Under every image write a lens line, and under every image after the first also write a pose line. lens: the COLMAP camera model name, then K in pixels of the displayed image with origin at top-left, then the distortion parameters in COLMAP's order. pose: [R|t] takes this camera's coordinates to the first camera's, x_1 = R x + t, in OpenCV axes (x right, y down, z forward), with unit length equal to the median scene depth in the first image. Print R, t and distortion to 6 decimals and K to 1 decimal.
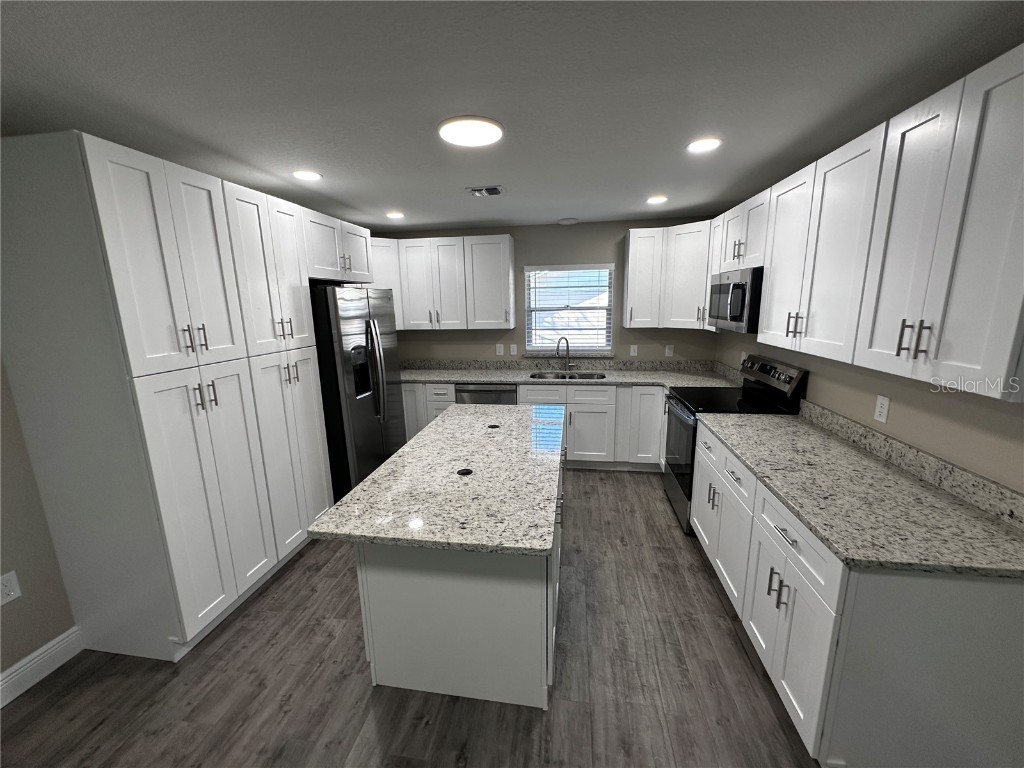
lens RADIAL K [[410.1, 0, 512.0], [0, 410.1, 384.0], [0, 0, 1]] dist [0.001335, 0.000207]
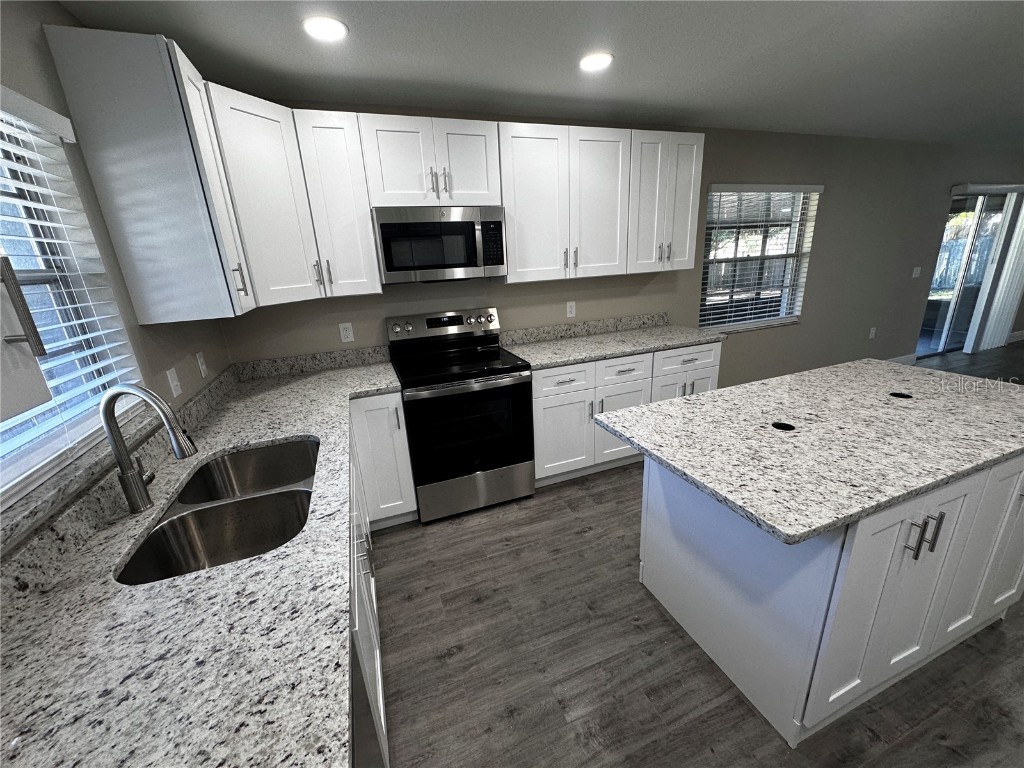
lens RADIAL K [[408.0, 0, 512.0], [0, 408.0, 384.0], [0, 0, 1]] dist [-0.001872, -0.000121]
pose [[-0.489151, -0.217025, 0.844767, -0.315266], [0.236283, 0.899358, 0.367866, -0.242103], [-0.839584, 0.379546, -0.388643, 1.444363]]
